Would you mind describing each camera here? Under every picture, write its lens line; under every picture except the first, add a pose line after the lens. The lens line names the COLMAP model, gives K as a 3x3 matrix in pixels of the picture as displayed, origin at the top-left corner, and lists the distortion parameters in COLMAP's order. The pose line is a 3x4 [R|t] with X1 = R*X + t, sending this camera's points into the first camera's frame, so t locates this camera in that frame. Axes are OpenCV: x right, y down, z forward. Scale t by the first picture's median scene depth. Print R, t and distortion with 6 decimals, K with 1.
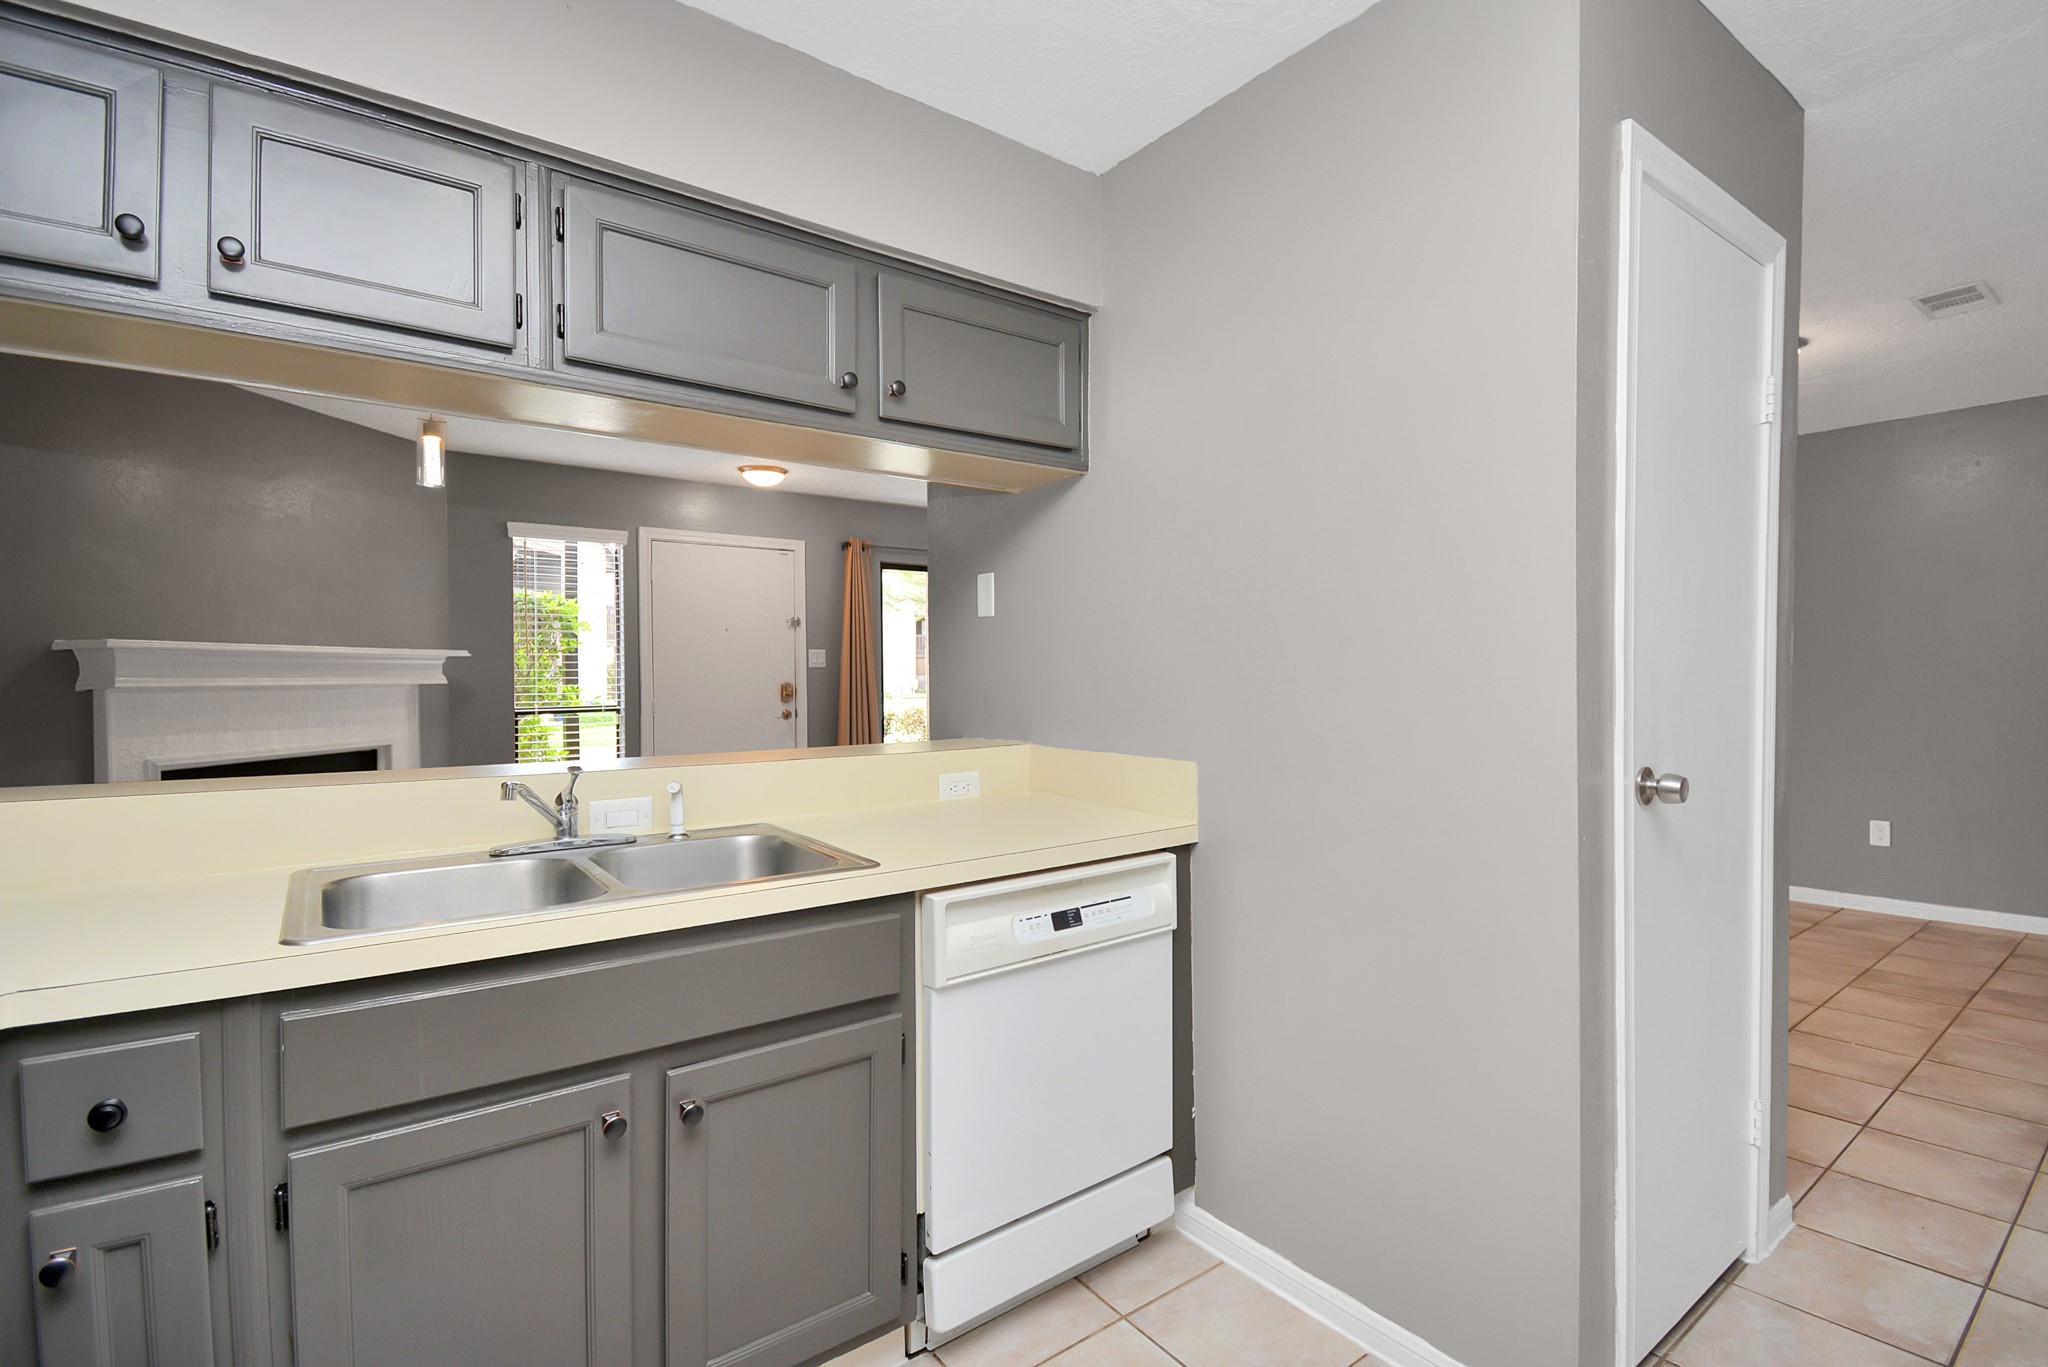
lens RADIAL K [[941.0, 0, 1013.6], [0, 941.0, 679.1], [0, 0, 1]] dist [0.013673, -0.018695]
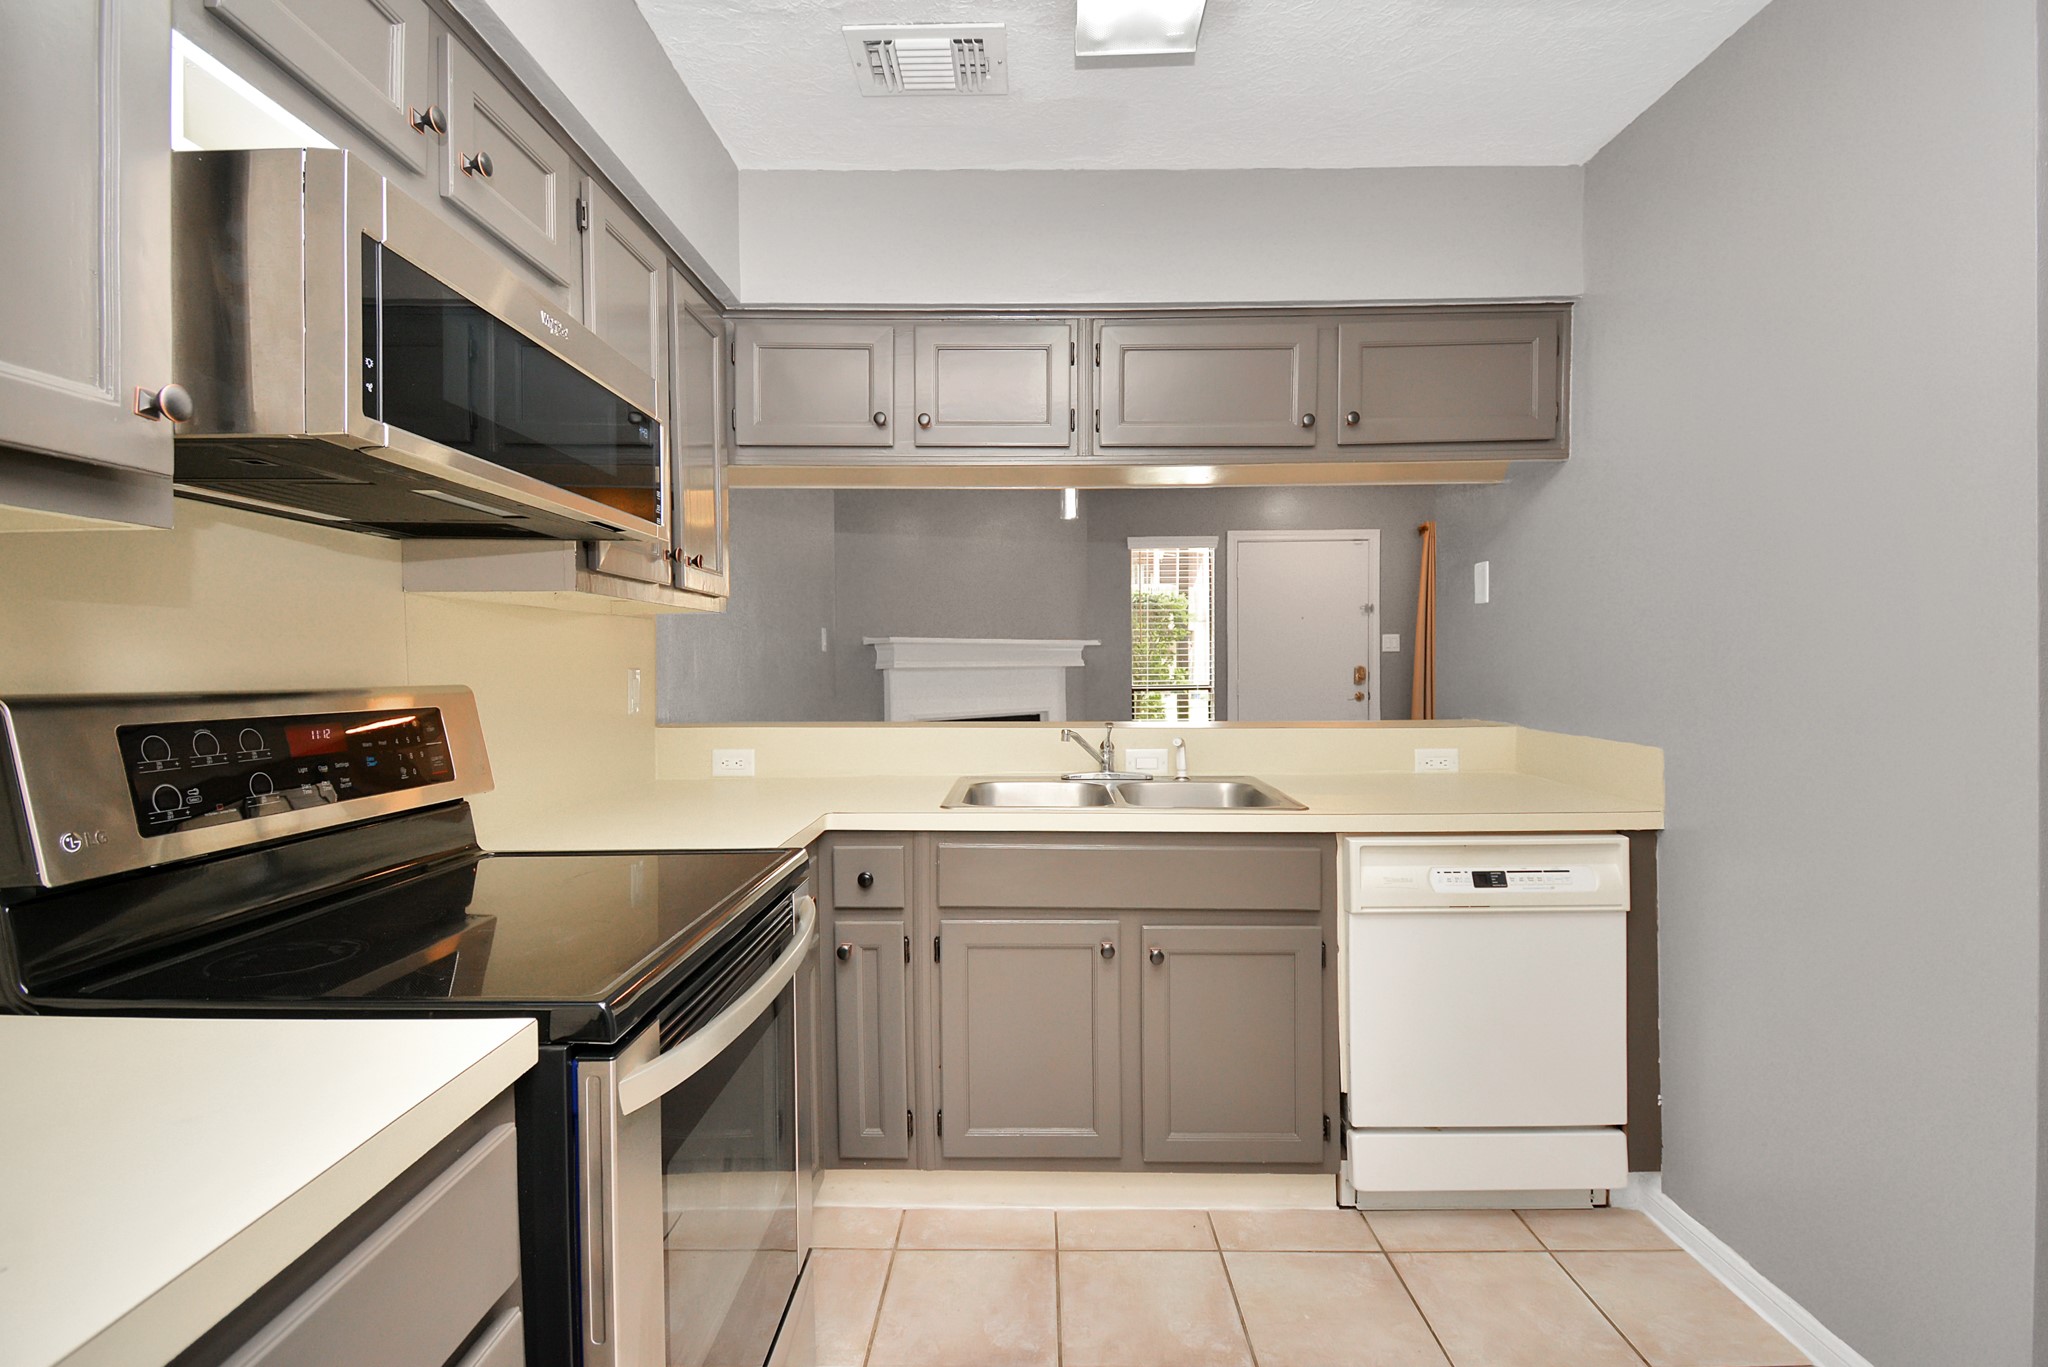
lens RADIAL K [[941.0, 0, 1014.3], [0, 941.0, 686.8], [0, 0, 1]] dist [0.013673, -0.018695]
pose [[0.788880, 0.018092, -0.614280, 0.279338], [-0.001882, 0.999633, 0.027024, -0.001631], [0.614544, -0.020163, 0.788625, -0.213935]]
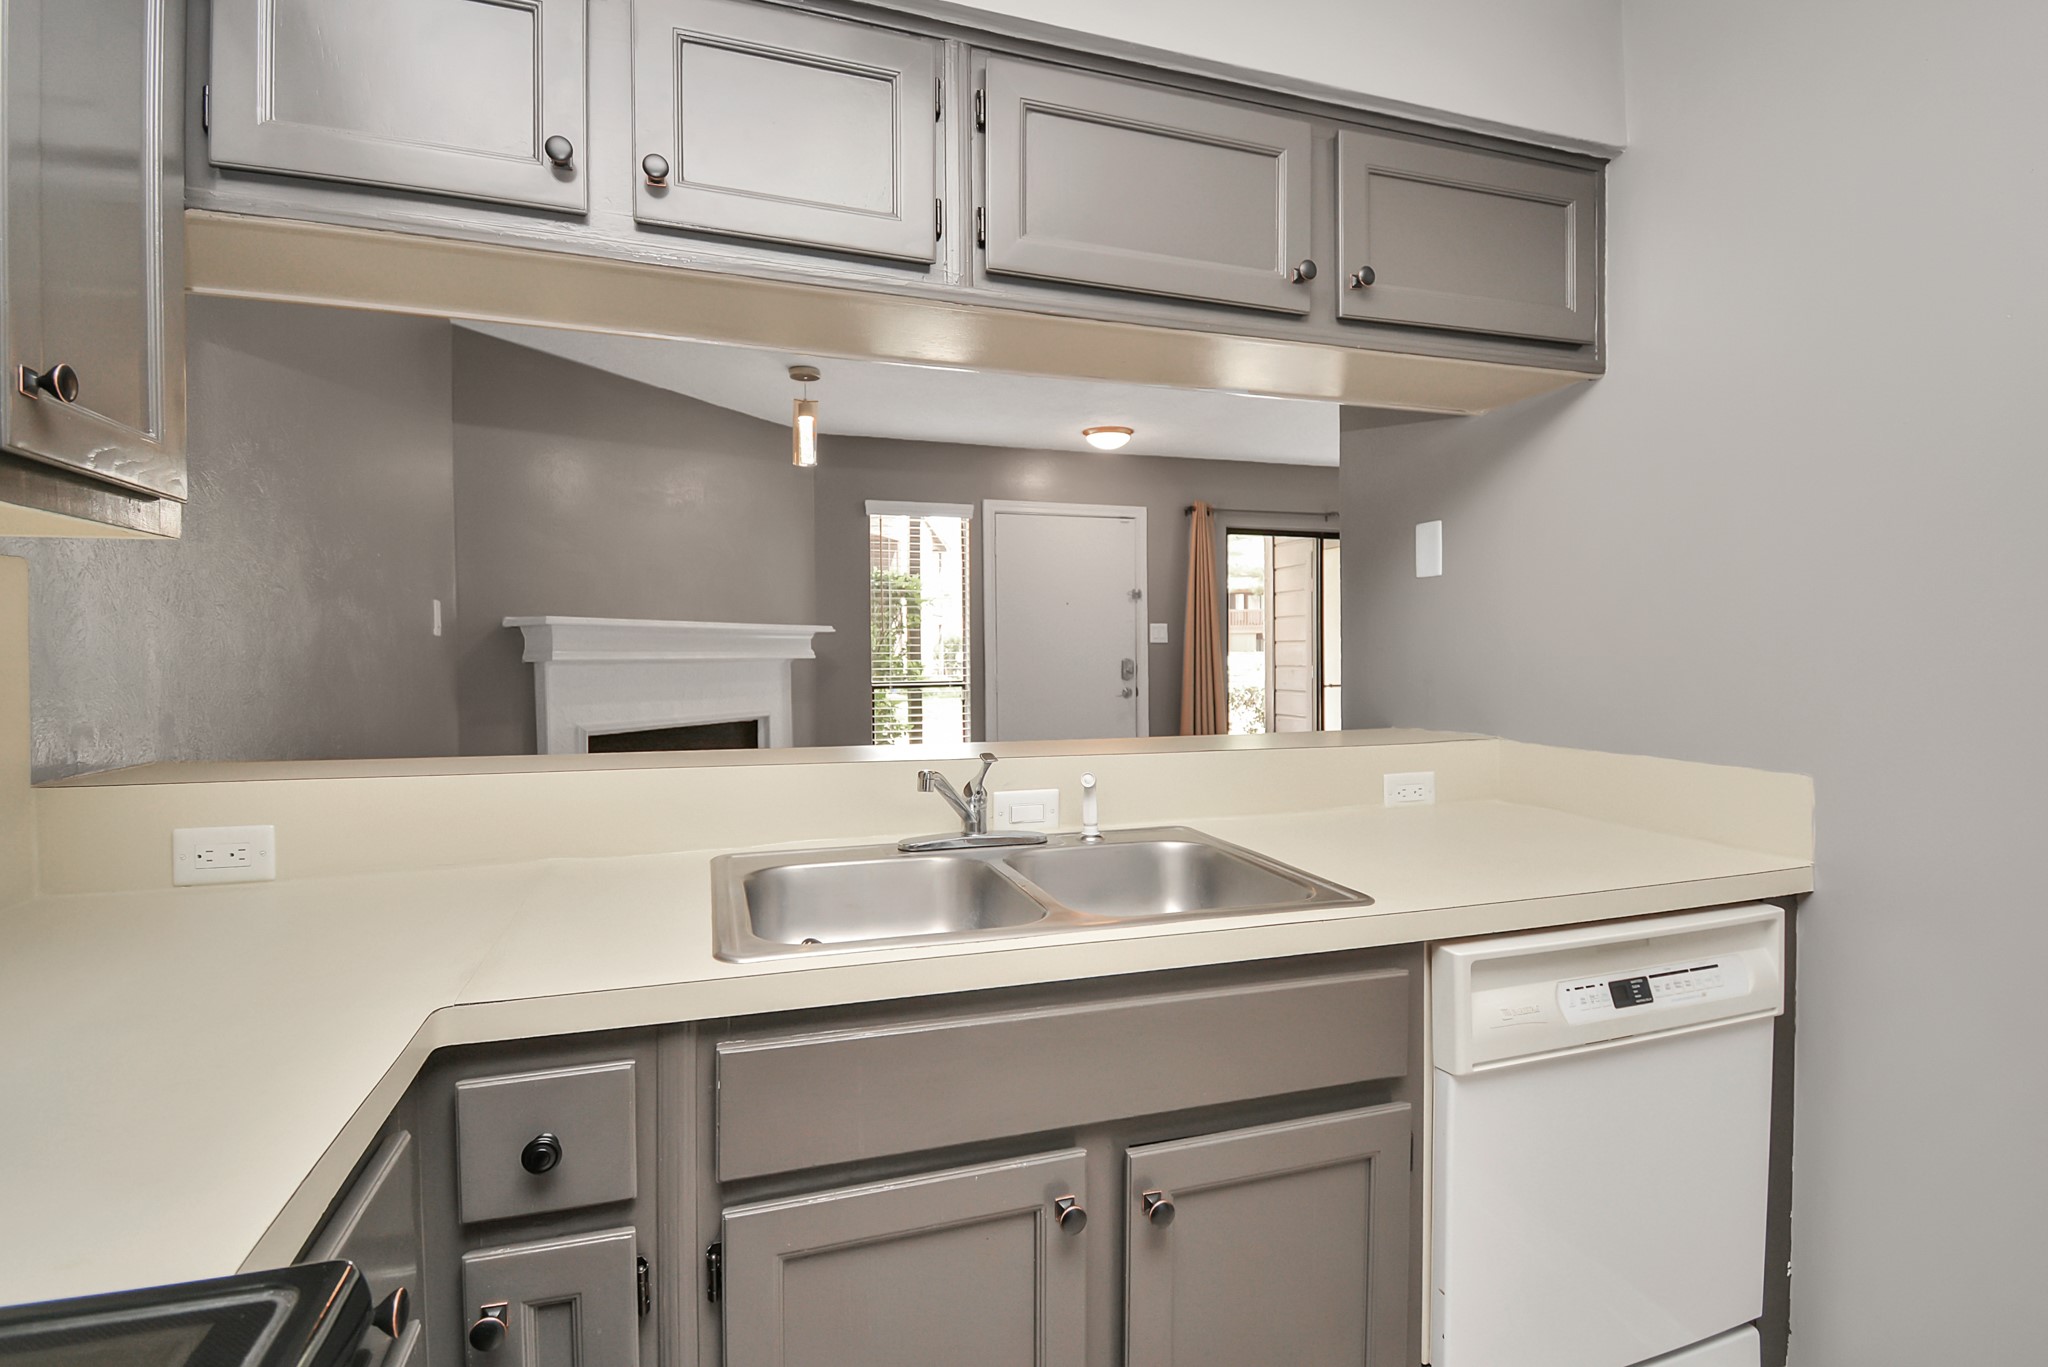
lens RADIAL K [[941.0, 0, 1006.0], [0, 941.0, 672.9], [0, 0, 1]] dist [0.013673, -0.018695]
pose [[0.950284, 0.008476, -0.311270, -0.162973], [-0.002672, 0.999815, 0.019066, 0.001076], [0.311374, -0.017287, 0.950130, 0.169736]]
